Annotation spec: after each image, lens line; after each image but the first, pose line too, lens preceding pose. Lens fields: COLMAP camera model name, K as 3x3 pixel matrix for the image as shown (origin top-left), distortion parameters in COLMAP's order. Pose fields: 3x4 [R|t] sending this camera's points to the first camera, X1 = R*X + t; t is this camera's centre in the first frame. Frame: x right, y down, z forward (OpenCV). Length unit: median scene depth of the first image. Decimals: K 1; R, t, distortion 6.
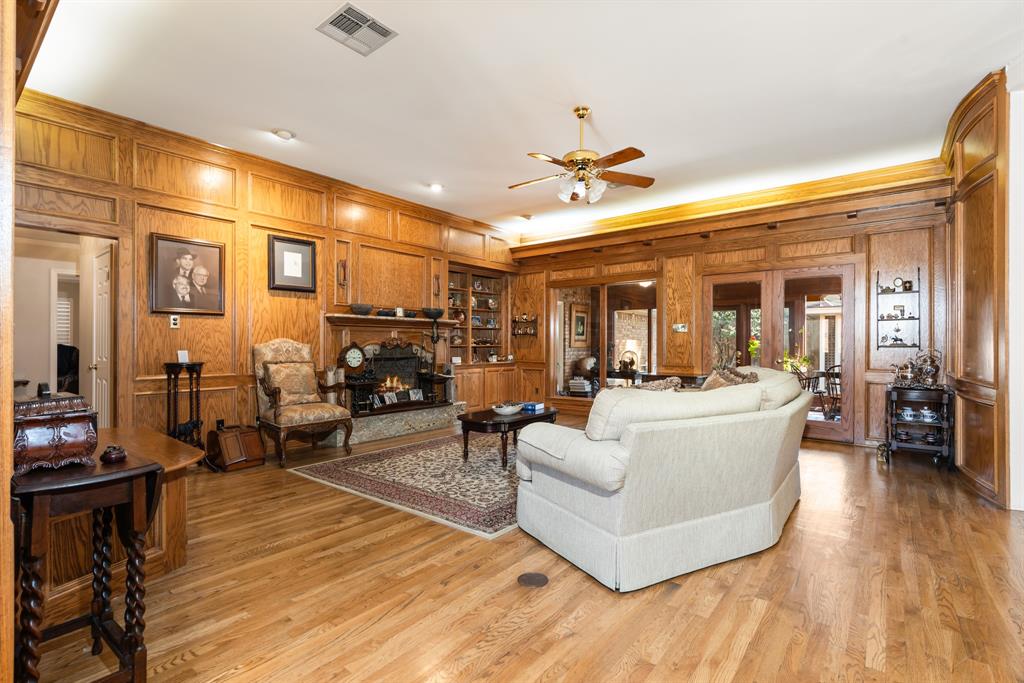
lens RADIAL K [[480.9, 0, 520.5], [0, 480.9, 345.2], [0, 0, 1]] dist [-0.008634, 0.000815]
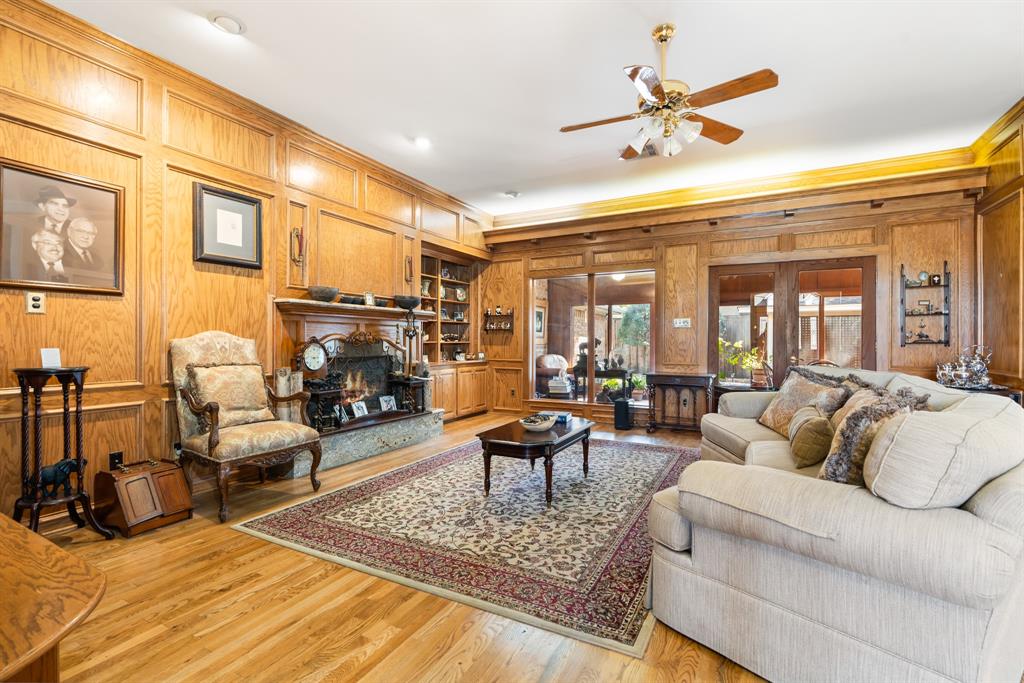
lens RADIAL K [[460.2, 0, 518.0], [0, 460.2, 343.1], [0, 0, 1]] dist [-0.007540, 0.001889]
pose [[0.983846, 0.000746, 0.179014, -0.186989], [-0.000807, 1.000000, 0.000270, 0.002997], [-0.179014, -0.000410, 0.983846, 0.268082]]
